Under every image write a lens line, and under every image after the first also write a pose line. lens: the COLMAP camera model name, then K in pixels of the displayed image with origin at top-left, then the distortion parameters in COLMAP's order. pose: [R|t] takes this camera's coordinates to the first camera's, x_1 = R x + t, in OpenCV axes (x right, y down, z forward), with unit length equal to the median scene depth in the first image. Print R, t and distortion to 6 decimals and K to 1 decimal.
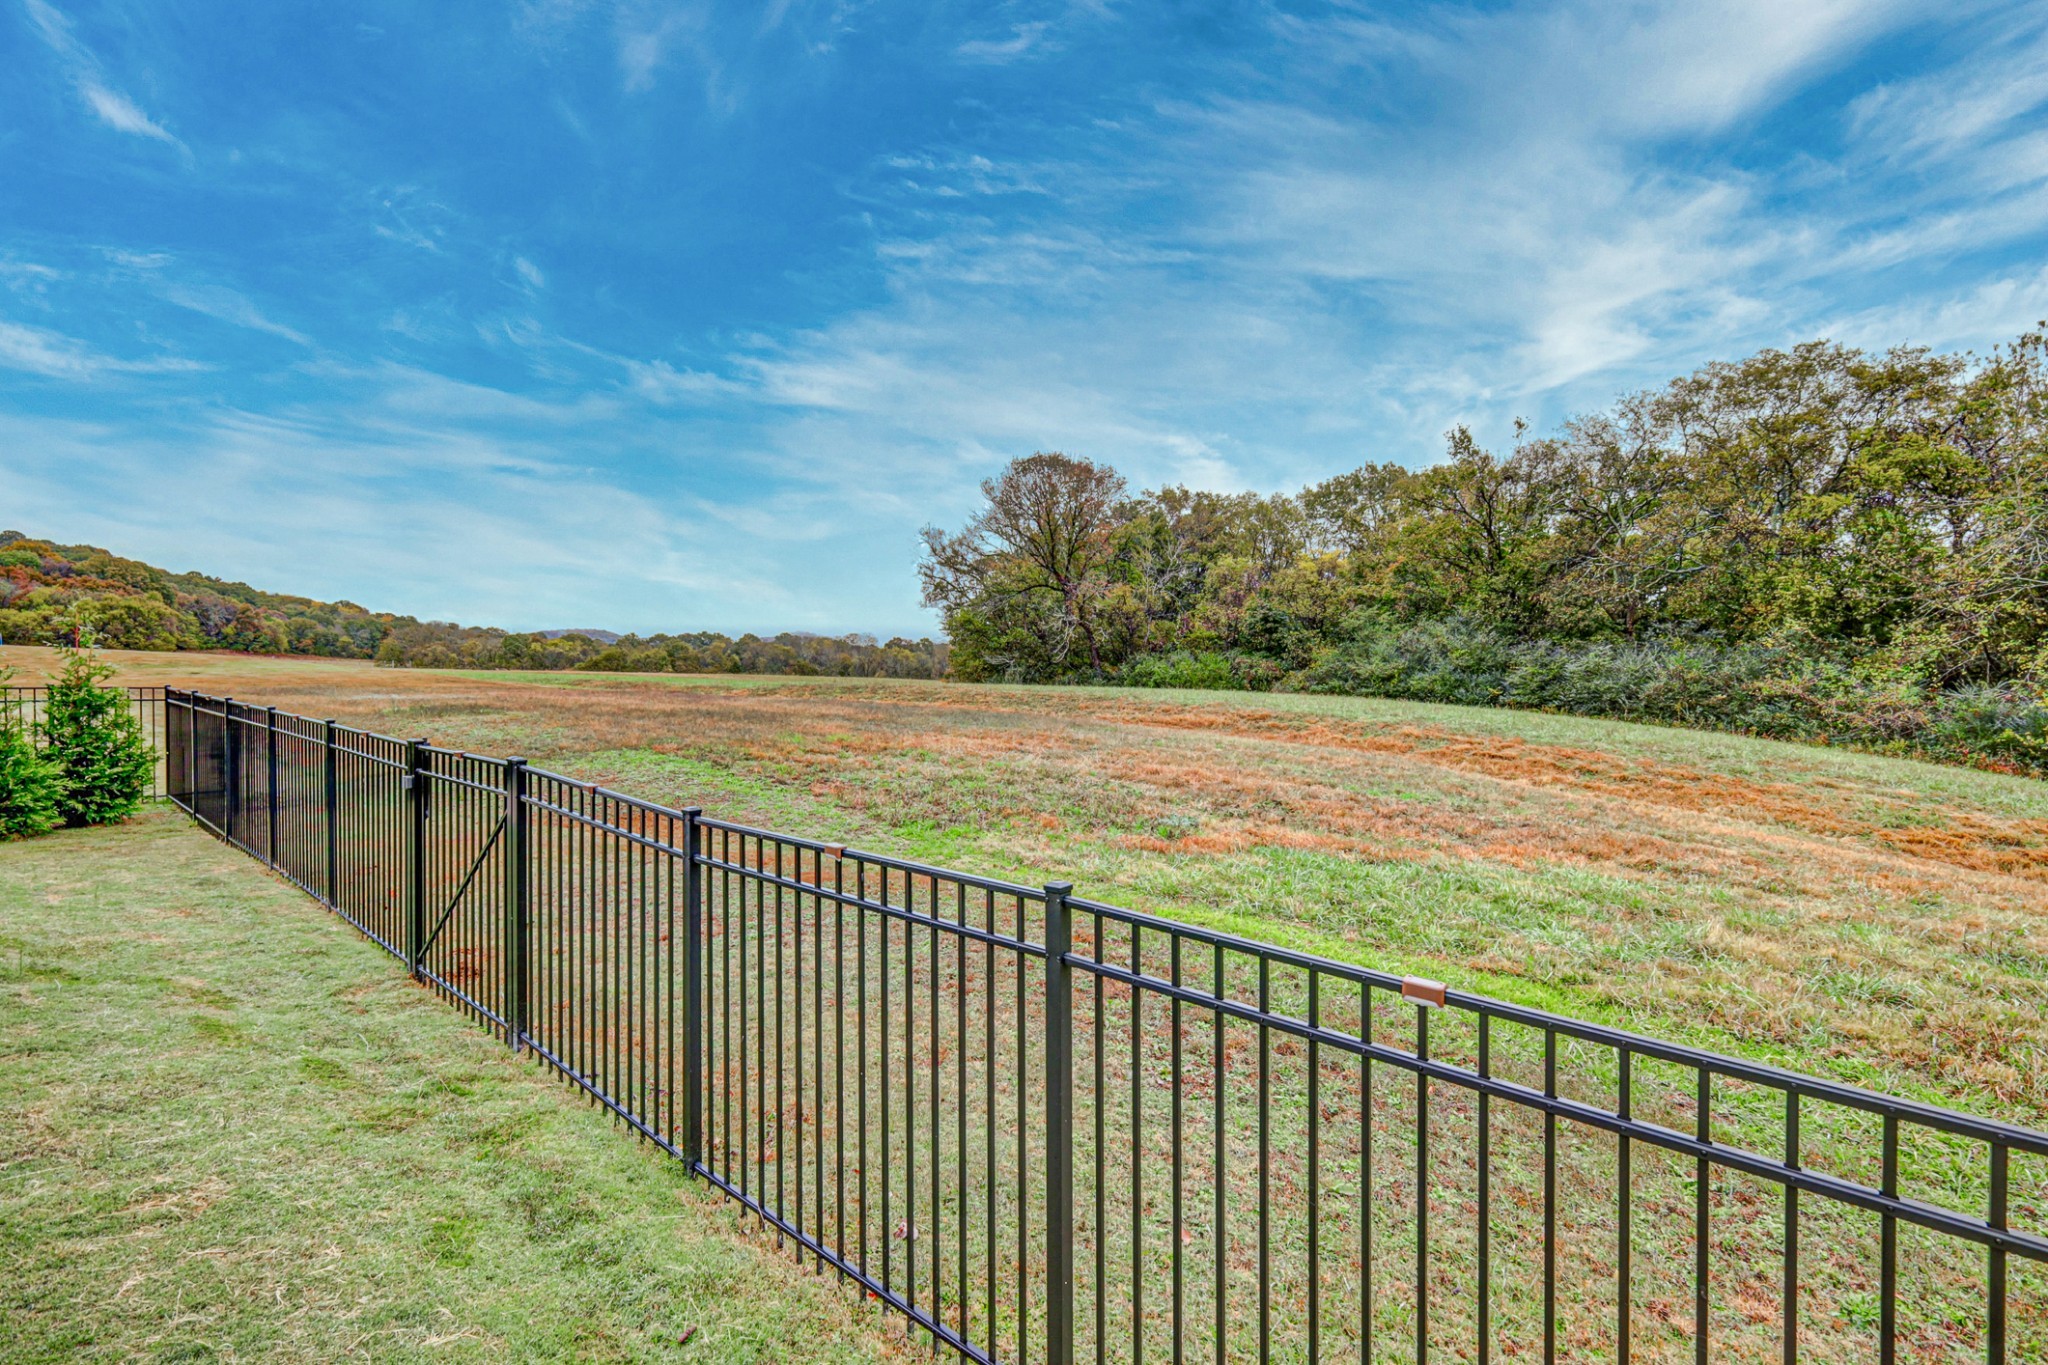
lens RADIAL K [[892.8, 0, 1024.7], [0, 892.8, 674.0], [0, 0, 1]] dist [0.002879, -0.000702]
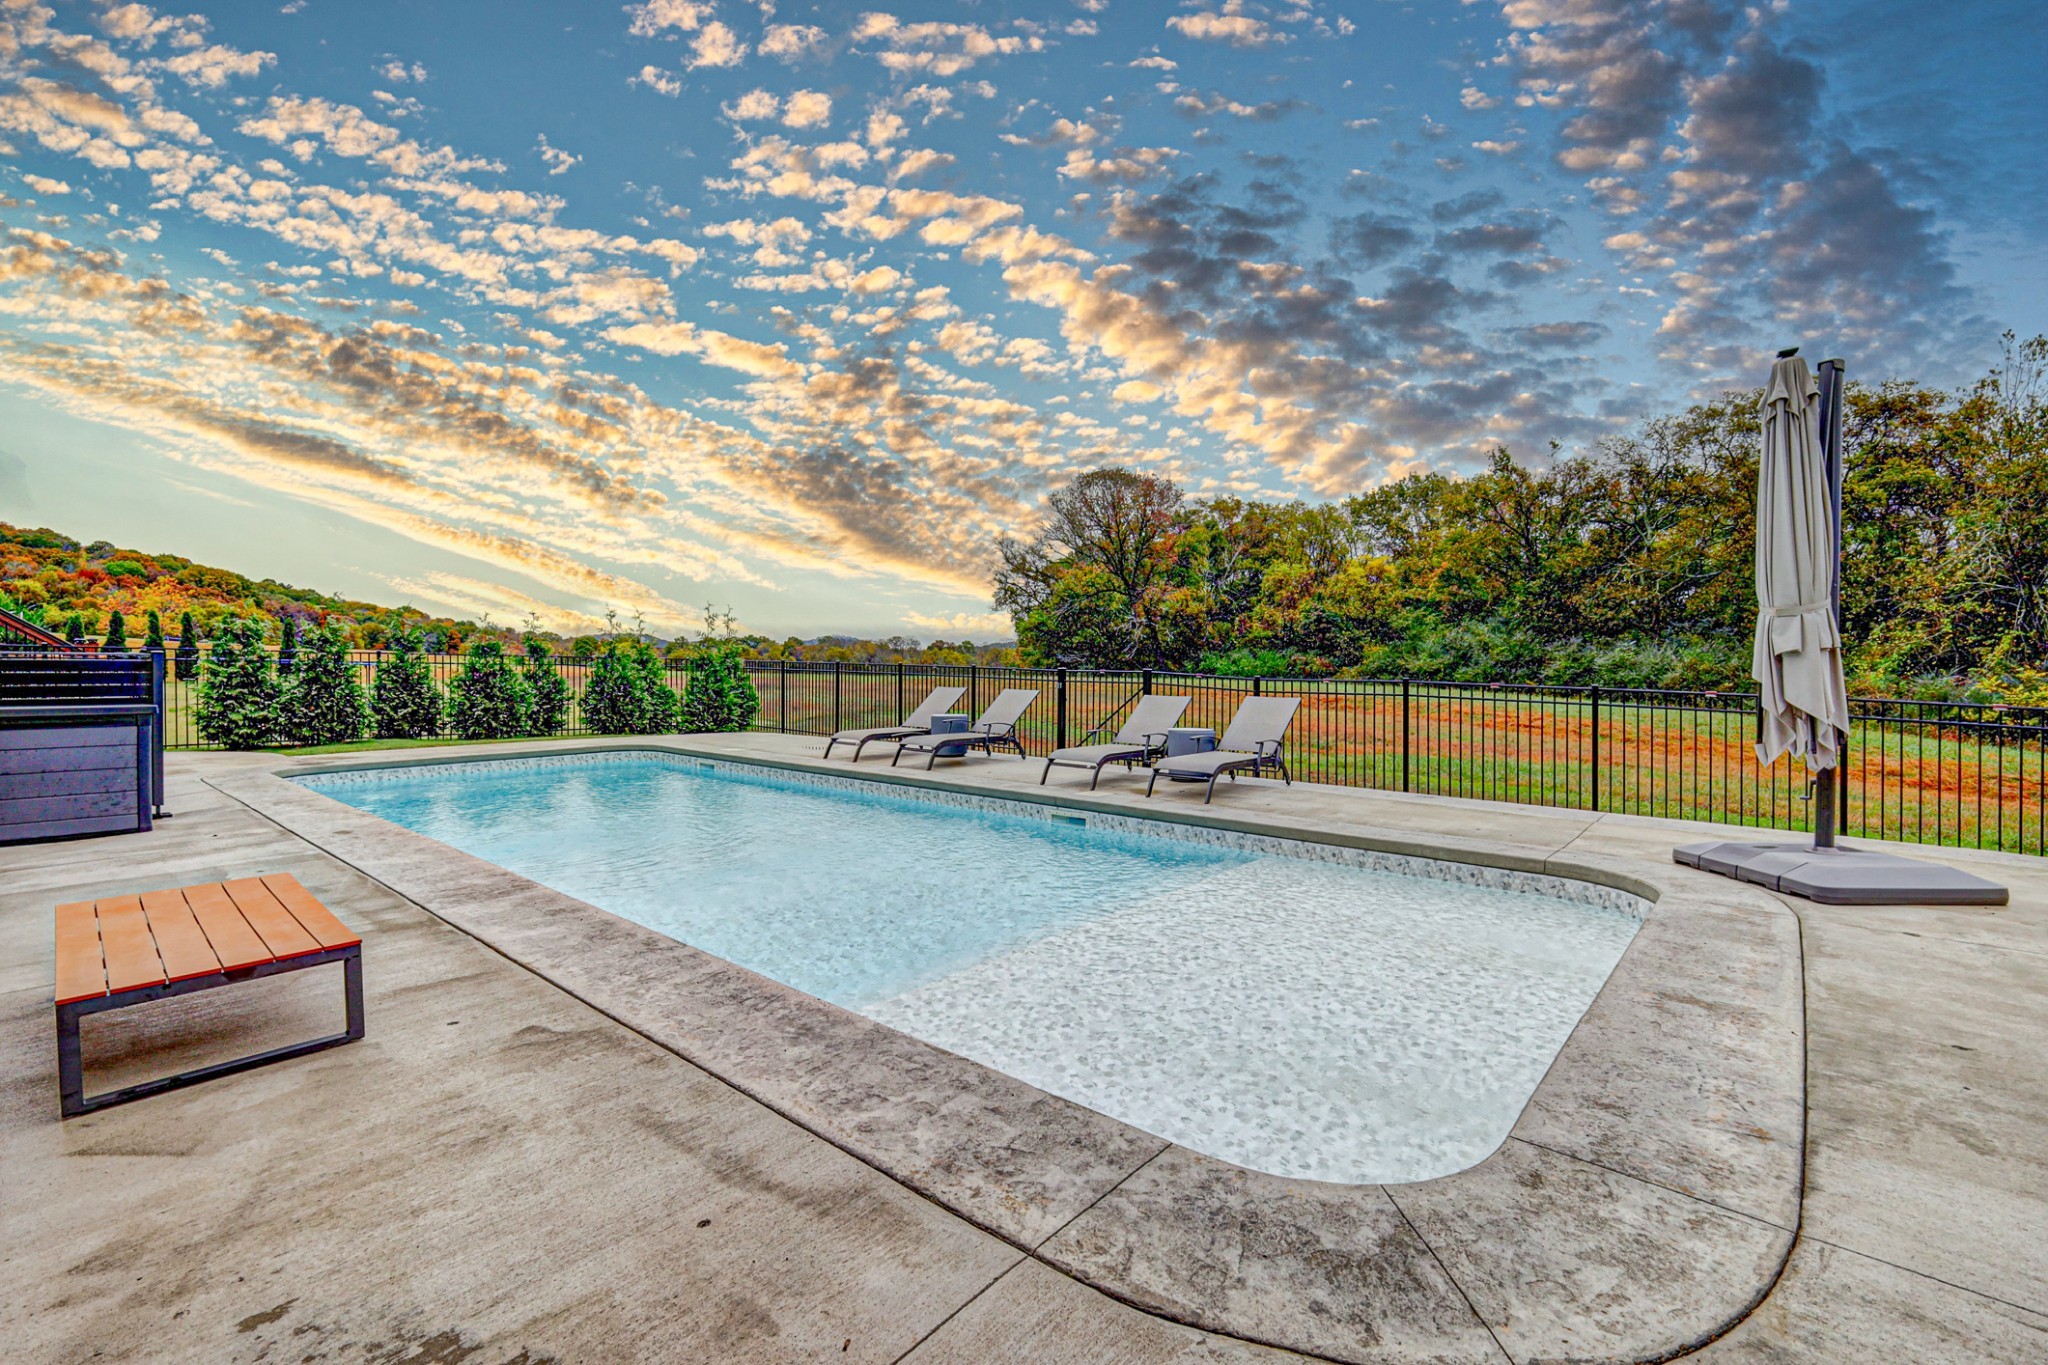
lens RADIAL K [[892.8, 0, 1019.3], [0, 892.8, 671.1], [0, 0, 1]] dist [0.002879, -0.000702]
pose [[0.999114, -0.000738, -0.042073, -0.054063], [0.000465, 0.999979, -0.006500, 0.008212], [0.042077, 0.006475, 0.999093, -0.114954]]
